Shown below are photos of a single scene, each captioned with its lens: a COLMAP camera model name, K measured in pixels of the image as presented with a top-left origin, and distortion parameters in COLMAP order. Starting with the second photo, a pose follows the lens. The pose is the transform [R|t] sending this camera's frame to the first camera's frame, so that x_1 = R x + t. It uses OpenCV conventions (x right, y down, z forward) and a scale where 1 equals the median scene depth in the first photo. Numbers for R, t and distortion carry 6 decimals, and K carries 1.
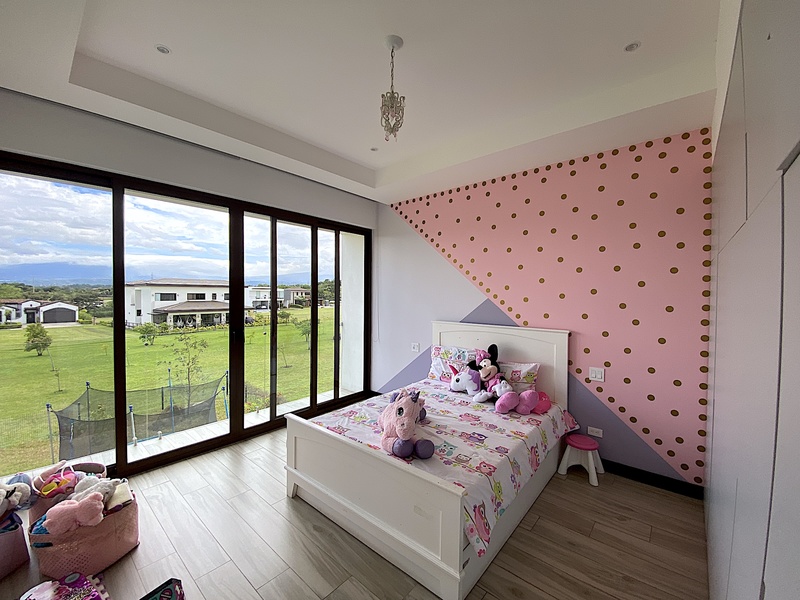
lens RADIAL K [[327.6, 0, 399.4], [0, 327.6, 296.6], [0, 0, 1]] dist [0.013059, -0.001850]
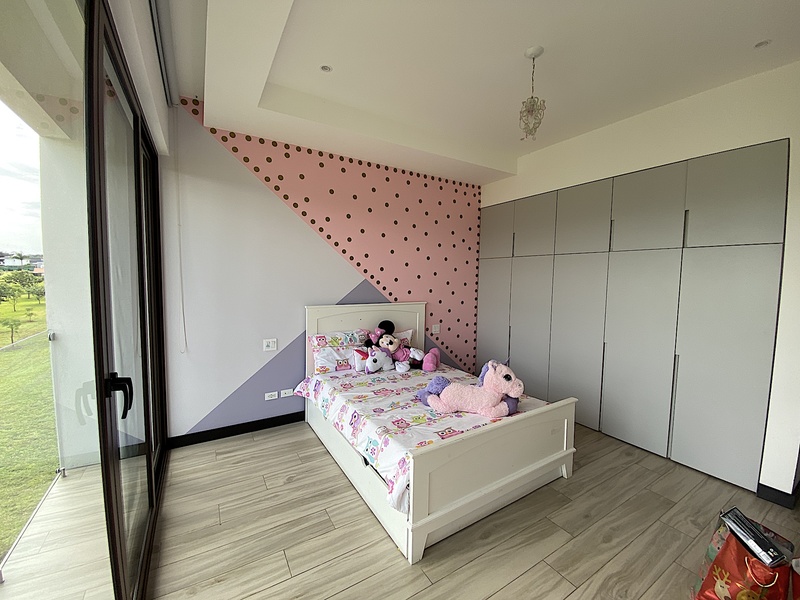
lens RADIAL K [[327.6, 0, 399.1], [0, 327.6, 300.8], [0, 0, 1]] dist [0.013059, -0.001850]
pose [[0.285400, -0.072336, 0.955675, -0.733098], [-0.004801, 0.997027, 0.076900, -0.005571], [-0.958396, -0.026535, 0.284204, 0.637853]]
